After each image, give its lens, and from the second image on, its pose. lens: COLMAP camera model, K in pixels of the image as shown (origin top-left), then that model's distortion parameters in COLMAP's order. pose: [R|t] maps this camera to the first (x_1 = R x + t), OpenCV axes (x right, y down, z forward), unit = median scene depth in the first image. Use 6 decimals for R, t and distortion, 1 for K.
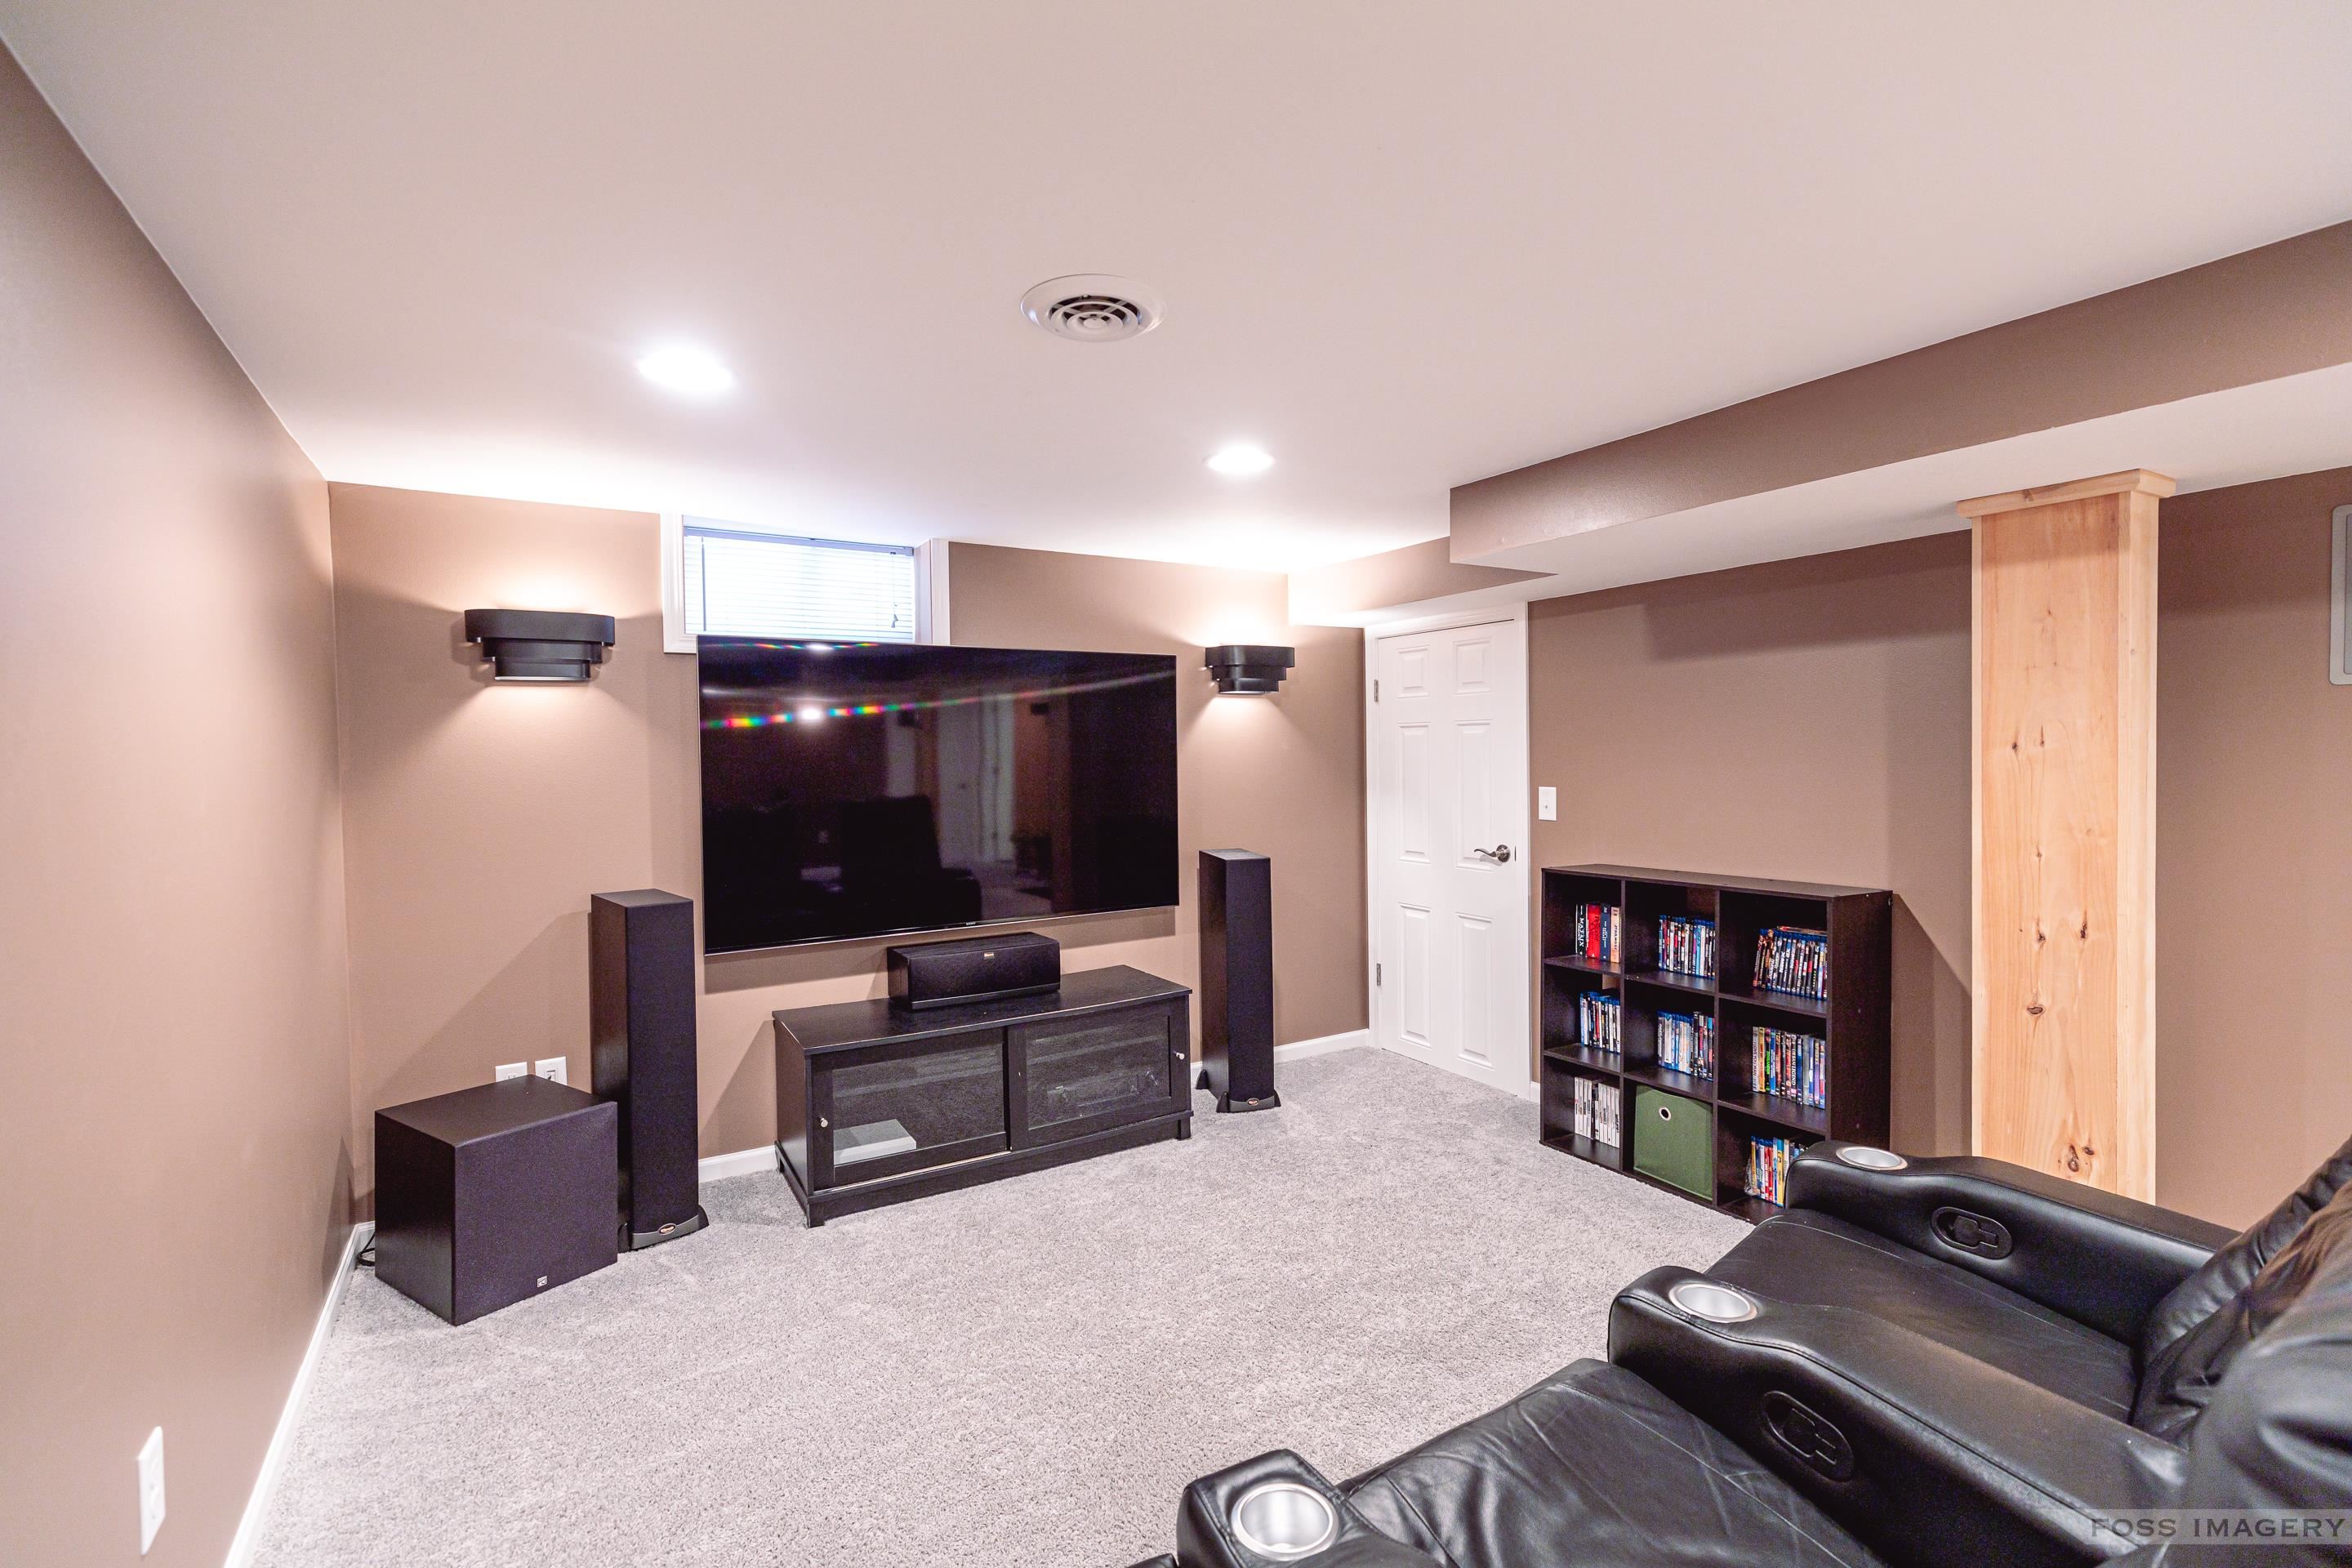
lens RADIAL K [[1072.4, 0, 1182.2], [0, 1072.4, 771.2], [0, 0, 1]] dist [0.003121, -0.000511]
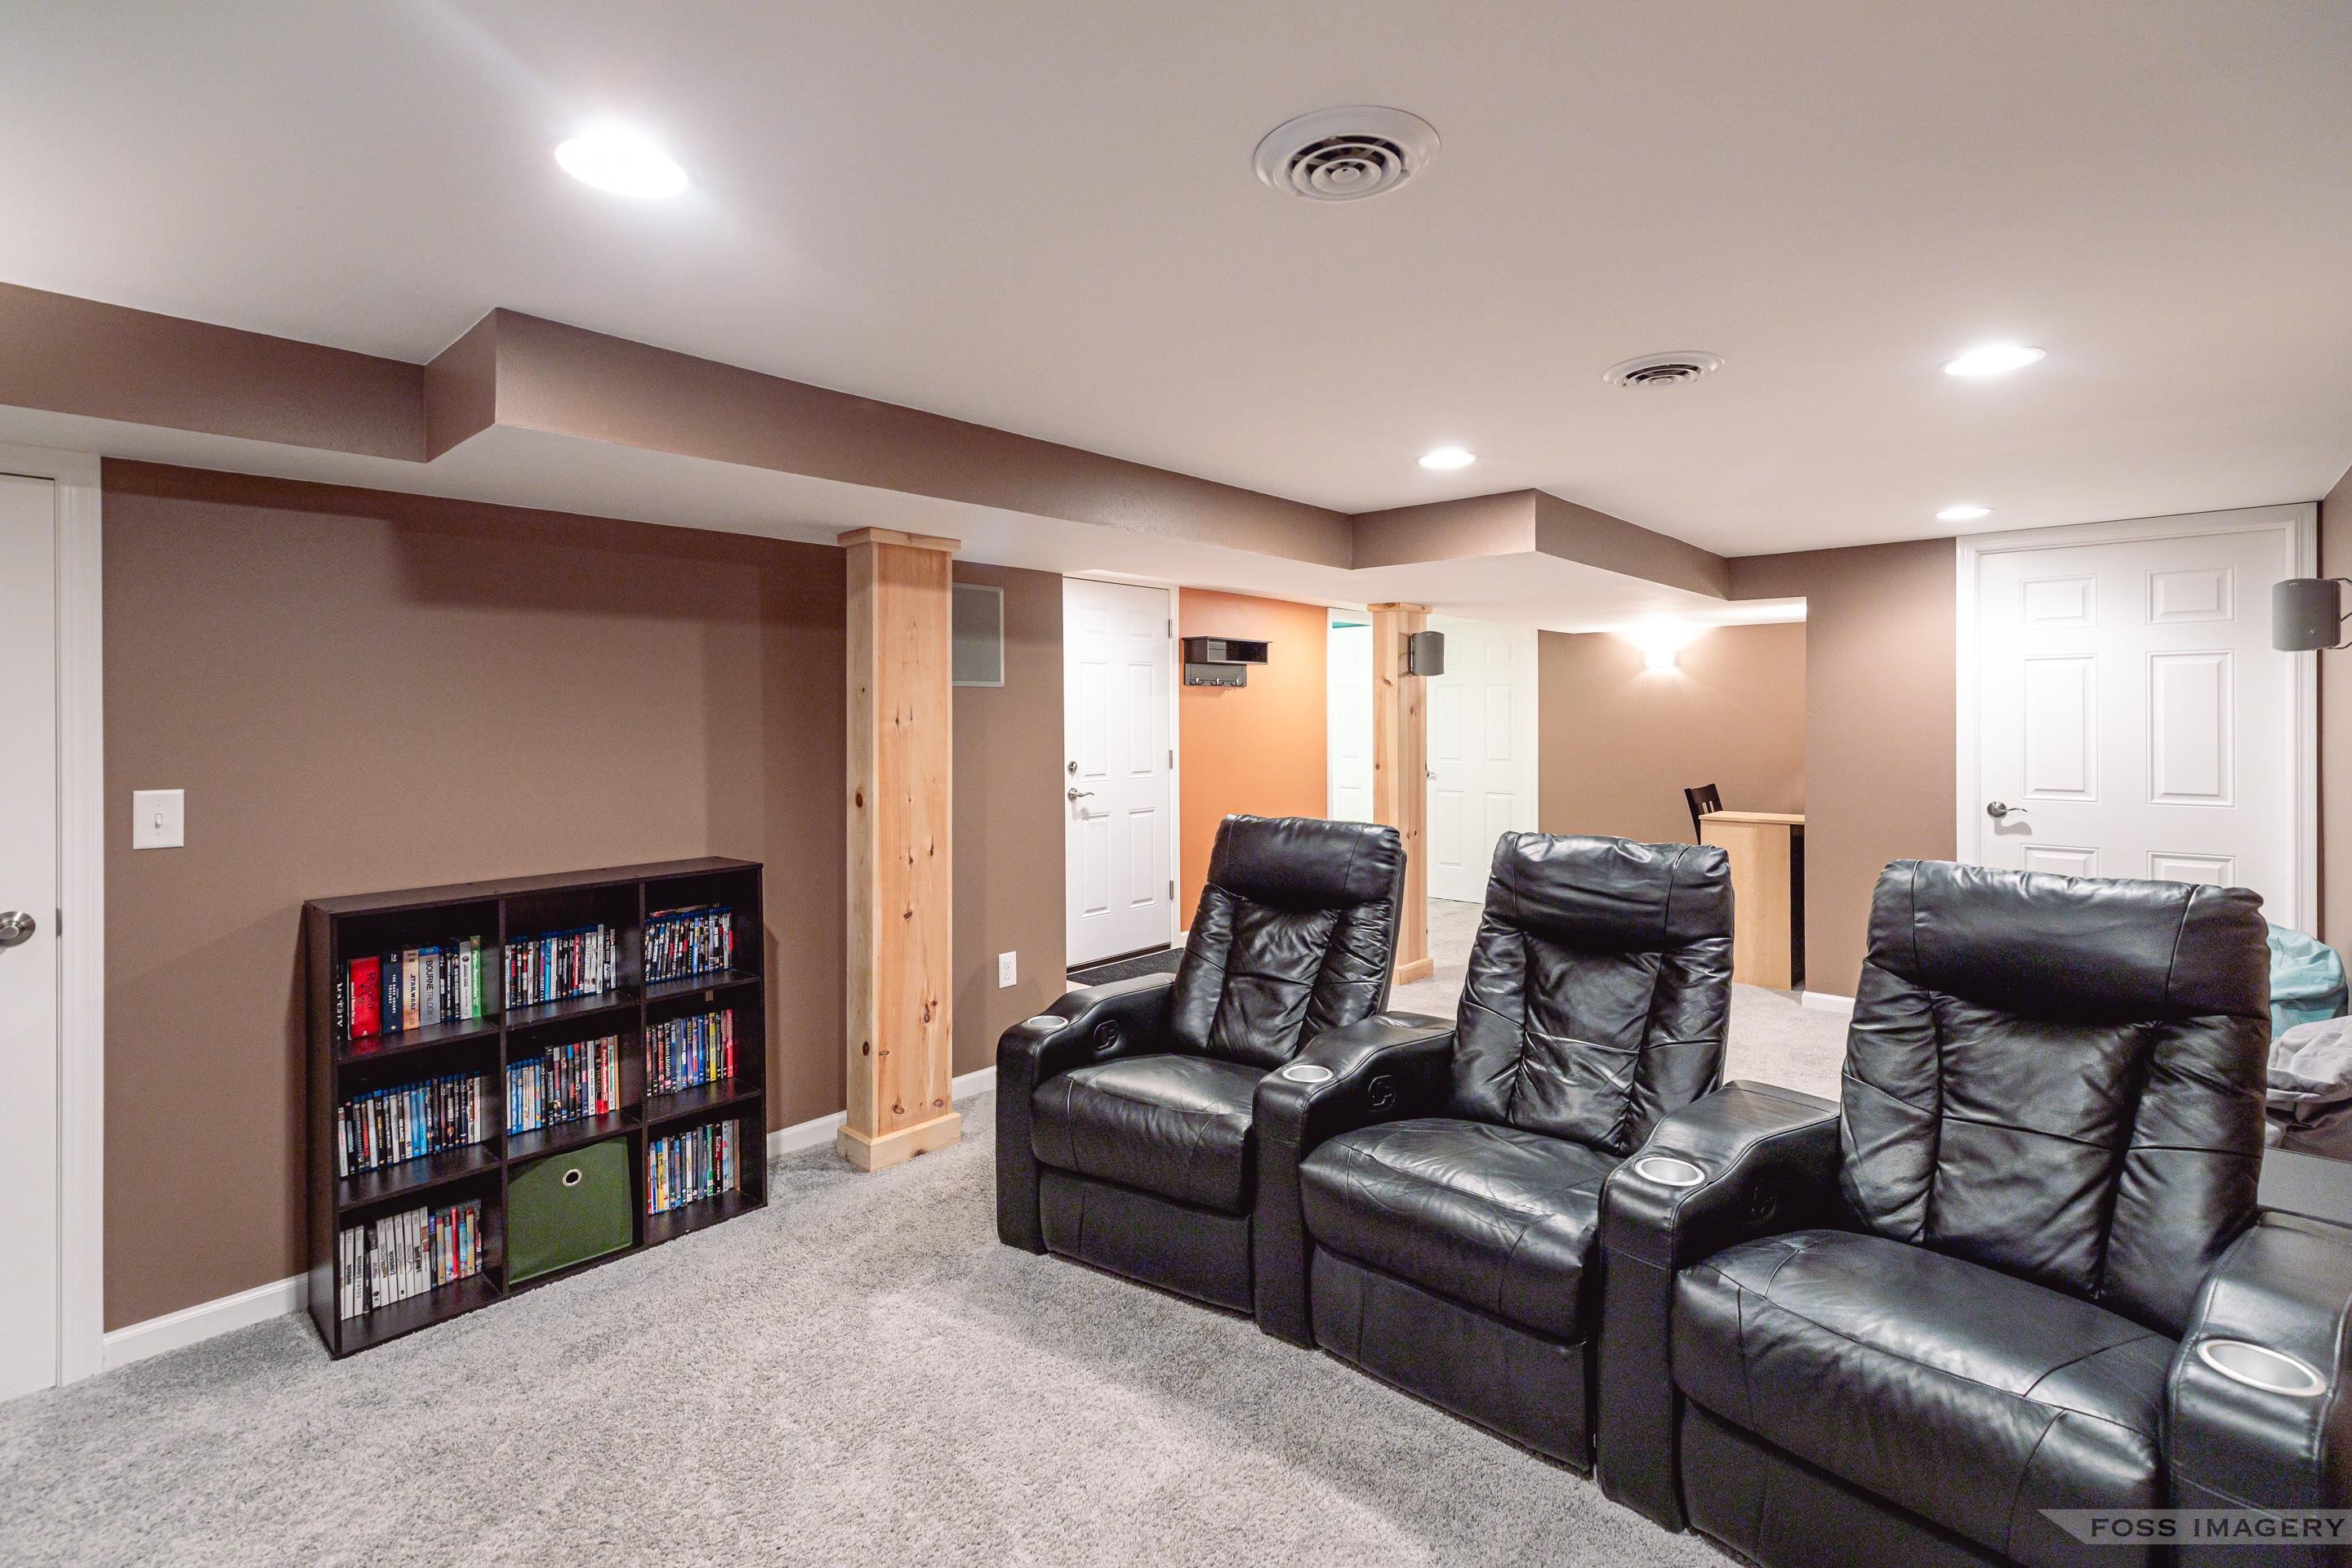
lens RADIAL K [[1072.4, 0, 1187.8], [0, 1072.4, 704.7], [0, 0, 1]] dist [0.003121, -0.000511]
pose [[-0.290328, 0.017545, 0.956766, -0.458191], [0.022097, 0.999688, -0.011627, -0.015050], [-0.956672, 0.017766, -0.290626, 0.789599]]
